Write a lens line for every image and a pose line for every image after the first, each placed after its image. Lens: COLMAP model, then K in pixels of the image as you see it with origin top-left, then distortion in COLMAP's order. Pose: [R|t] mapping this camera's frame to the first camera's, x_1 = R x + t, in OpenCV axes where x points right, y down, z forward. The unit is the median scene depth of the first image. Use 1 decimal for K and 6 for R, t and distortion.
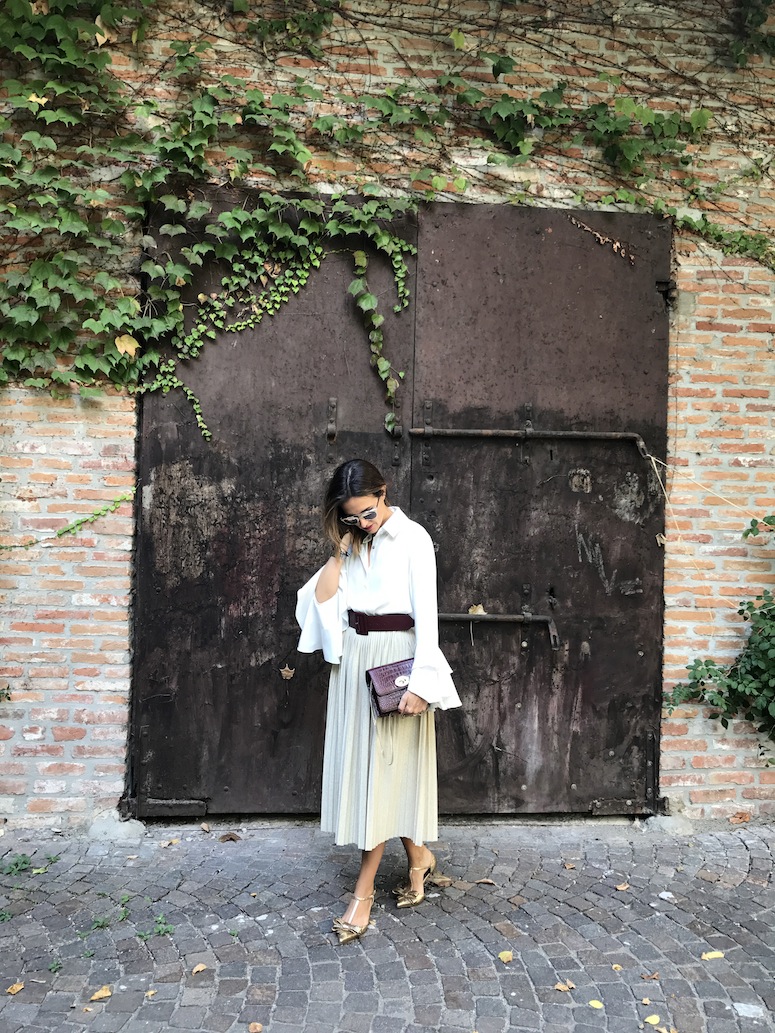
lens RADIAL K [[794.9, 0, 373.7], [0, 794.9, 488.1], [0, 0, 1]] dist [0.019171, -0.010015]
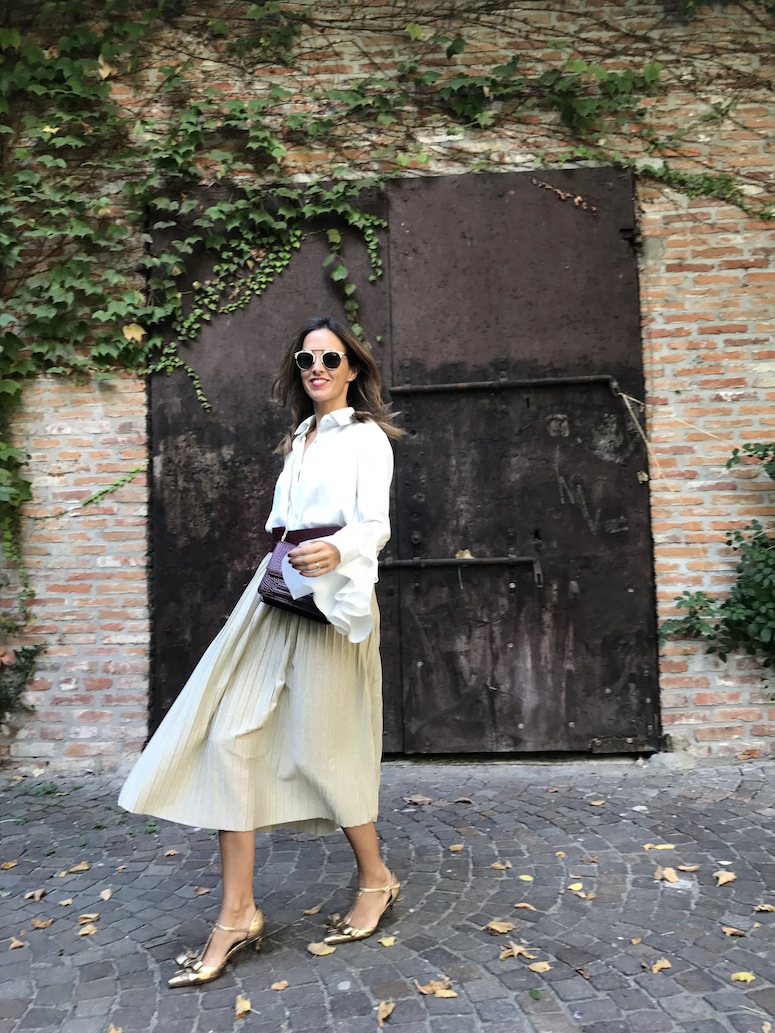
lens RADIAL K [[794.9, 0, 406.1], [0, 794.9, 510.9], [0, 0, 1]] dist [0.019171, -0.010015]
pose [[0.988408, -0.062379, -0.138414, 0.204356], [0.054445, 0.996689, -0.060388, 0.156209], [0.141722, 0.052152, 0.988532, -0.044762]]
